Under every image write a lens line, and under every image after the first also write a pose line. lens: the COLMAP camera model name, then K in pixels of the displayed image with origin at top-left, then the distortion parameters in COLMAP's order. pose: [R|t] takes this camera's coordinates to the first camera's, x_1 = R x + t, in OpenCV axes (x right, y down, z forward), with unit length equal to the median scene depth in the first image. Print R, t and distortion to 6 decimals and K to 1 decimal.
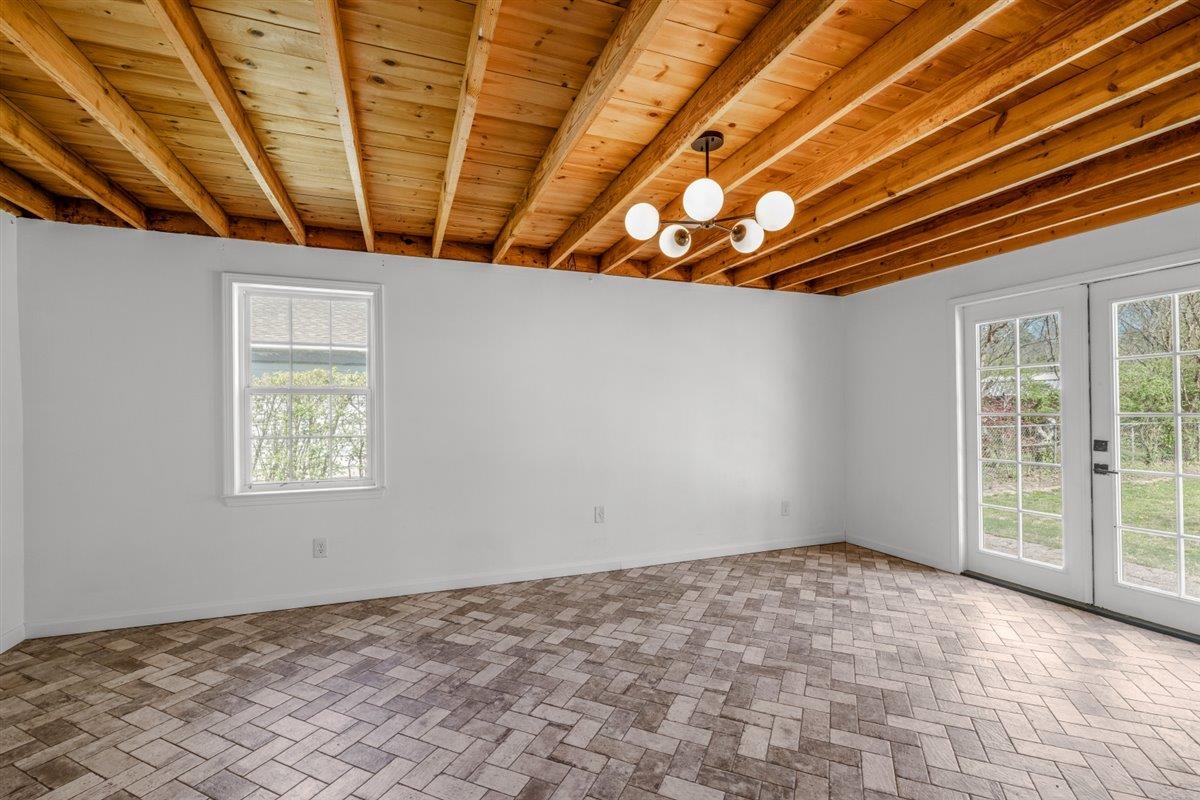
lens RADIAL K [[534.5, 0, 600.0], [0, 534.5, 400.0], [0, 0, 1]] dist [0.000420, 0.000153]
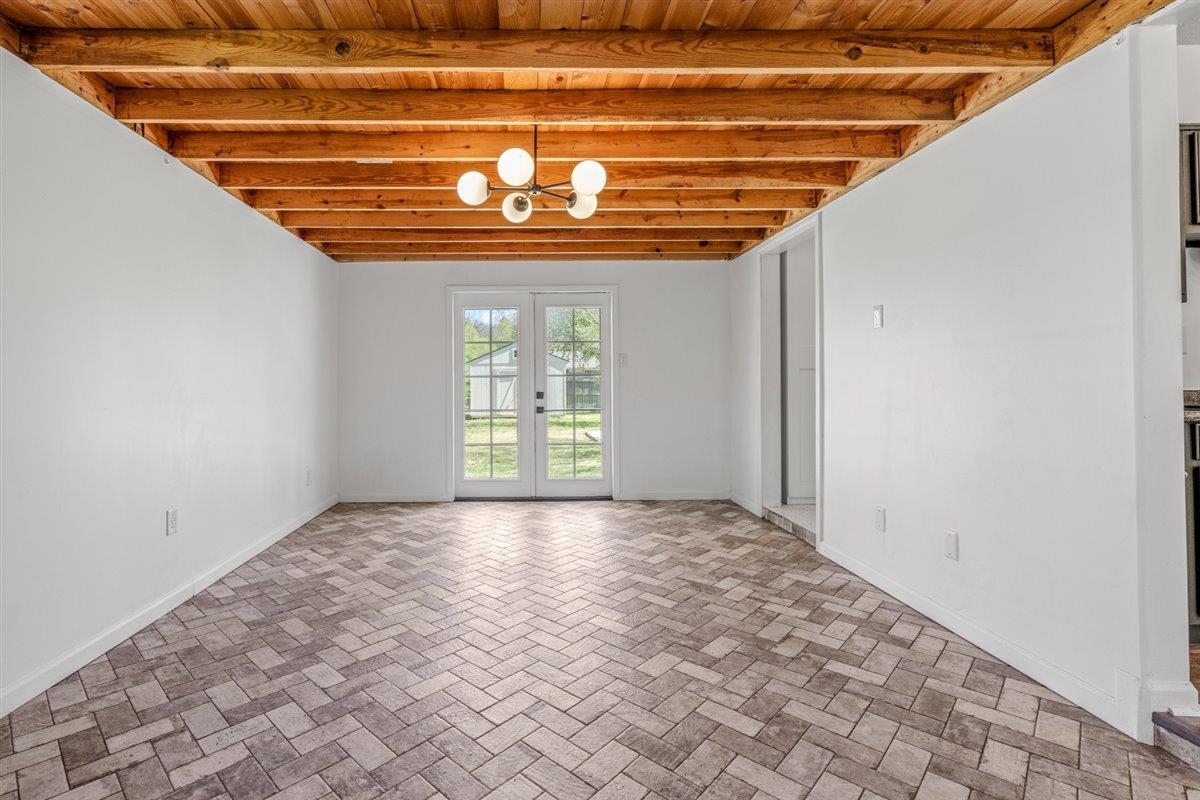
lens RADIAL K [[556.0, 0, 521.0], [0, 556.0, 368.5], [0, 0, 1]] dist [0.000826, 0.000108]
pose [[0.352261, 0.027675, 0.935492, -0.609178], [-0.016509, 0.999591, -0.023355, 0.042429], [-0.935756, -0.007217, 0.352574, 0.441478]]
